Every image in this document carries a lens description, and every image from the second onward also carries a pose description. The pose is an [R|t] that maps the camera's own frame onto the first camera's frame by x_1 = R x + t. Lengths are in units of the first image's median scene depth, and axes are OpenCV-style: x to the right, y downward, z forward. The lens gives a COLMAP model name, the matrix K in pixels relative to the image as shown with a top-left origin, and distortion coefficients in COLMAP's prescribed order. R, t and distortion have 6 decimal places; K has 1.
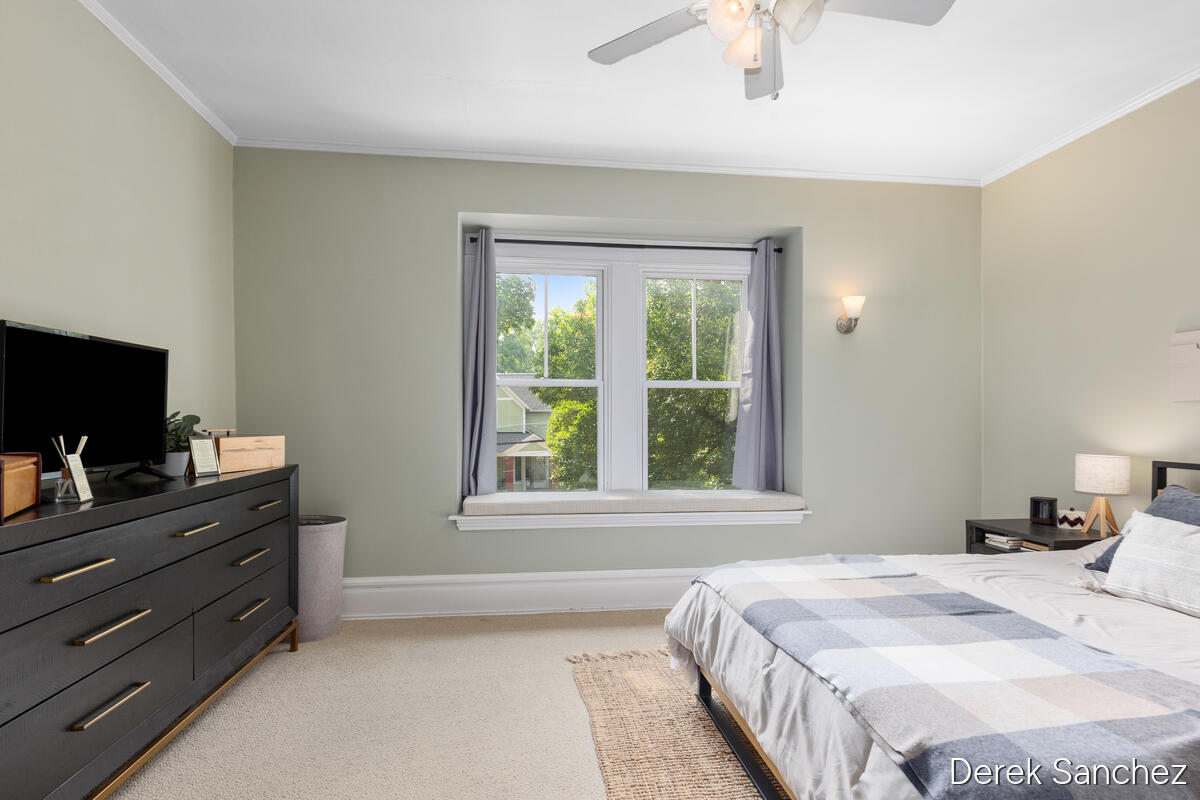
lens RADIAL K [[626.3, 0, 602.1], [0, 626.3, 421.1], [0, 0, 1]] dist [0.002122, 0.000566]
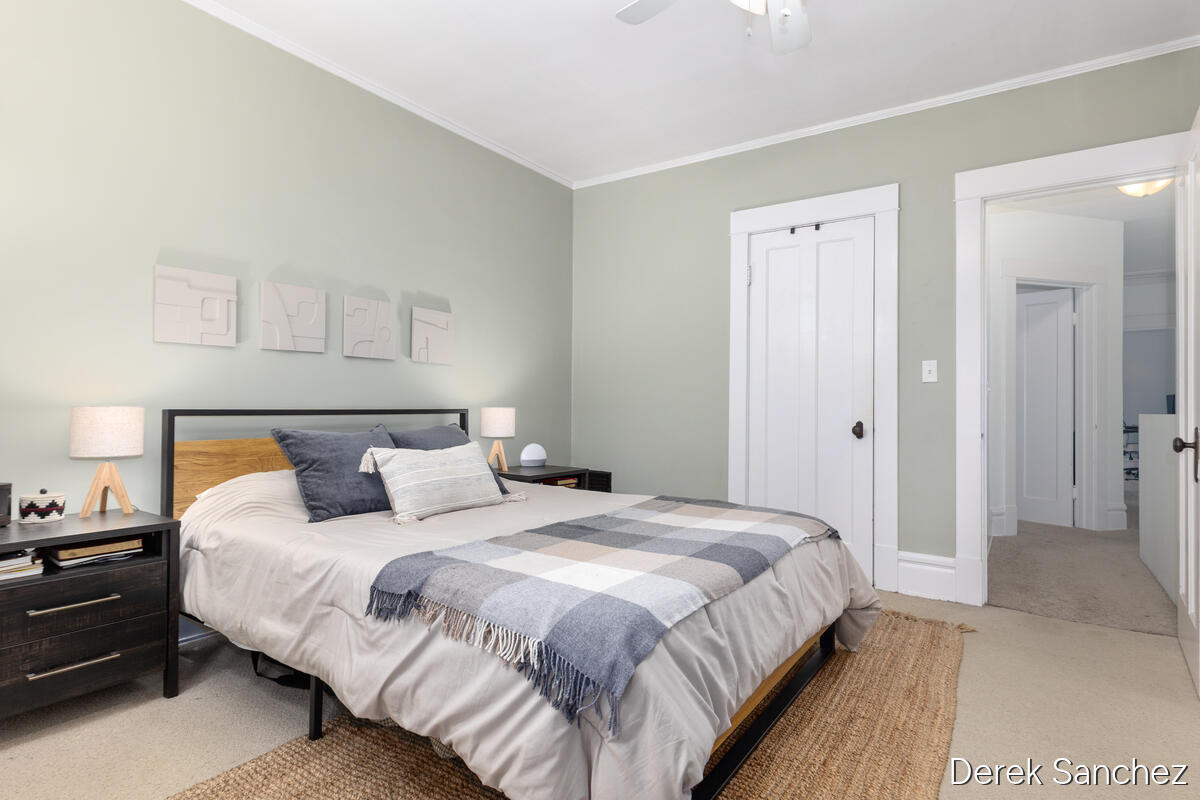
lens RADIAL K [[626.3, 0, 608.6], [0, 626.3, 399.1], [0, 0, 1]] dist [0.002122, 0.000566]
pose [[-0.759625, -0.001887, 0.650359, -0.118312], [-0.007072, 0.999961, -0.005360, 0.044148], [-0.650323, -0.008671, -0.759608, 1.113971]]
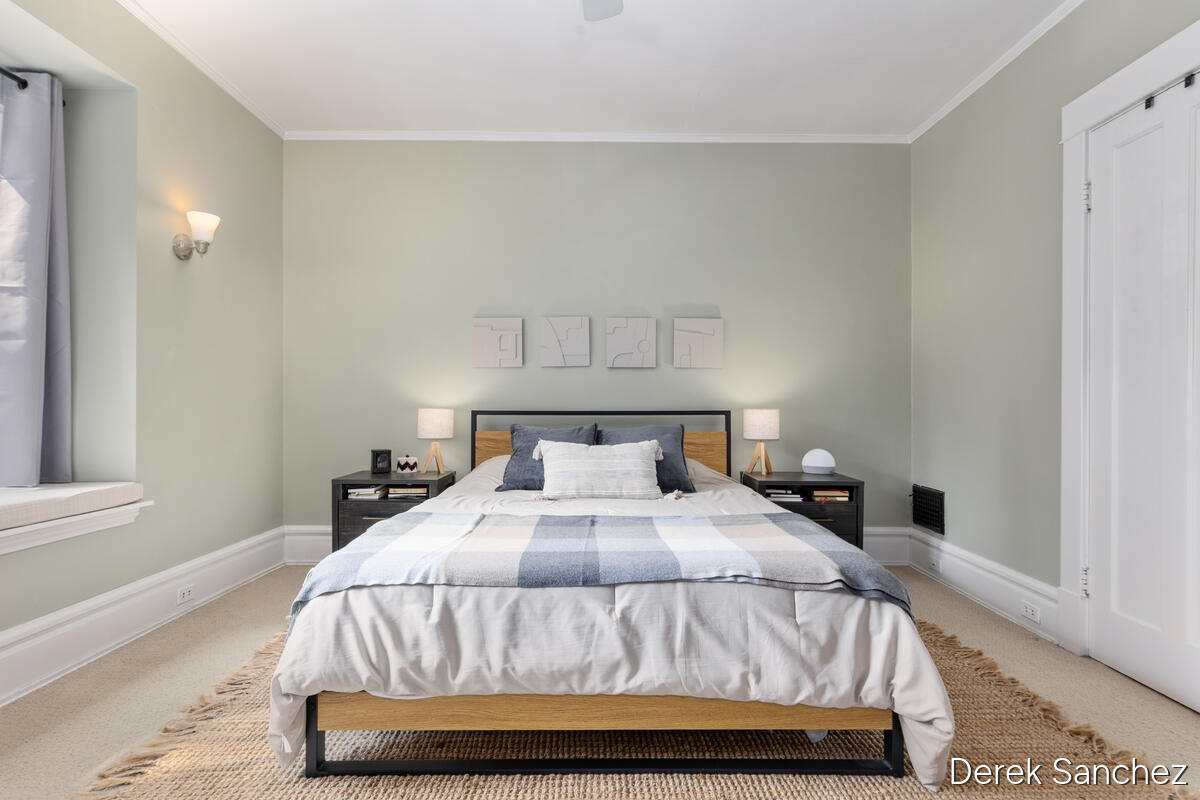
lens RADIAL K [[626.3, 0, 602.3], [0, 626.3, 404.5], [0, 0, 1]] dist [0.002122, 0.000566]
pose [[0.115656, -0.000102, 0.993289, -0.370342], [0.004602, 0.999989, -0.000434, 0.046445], [-0.993279, 0.004622, 0.115655, 0.502371]]
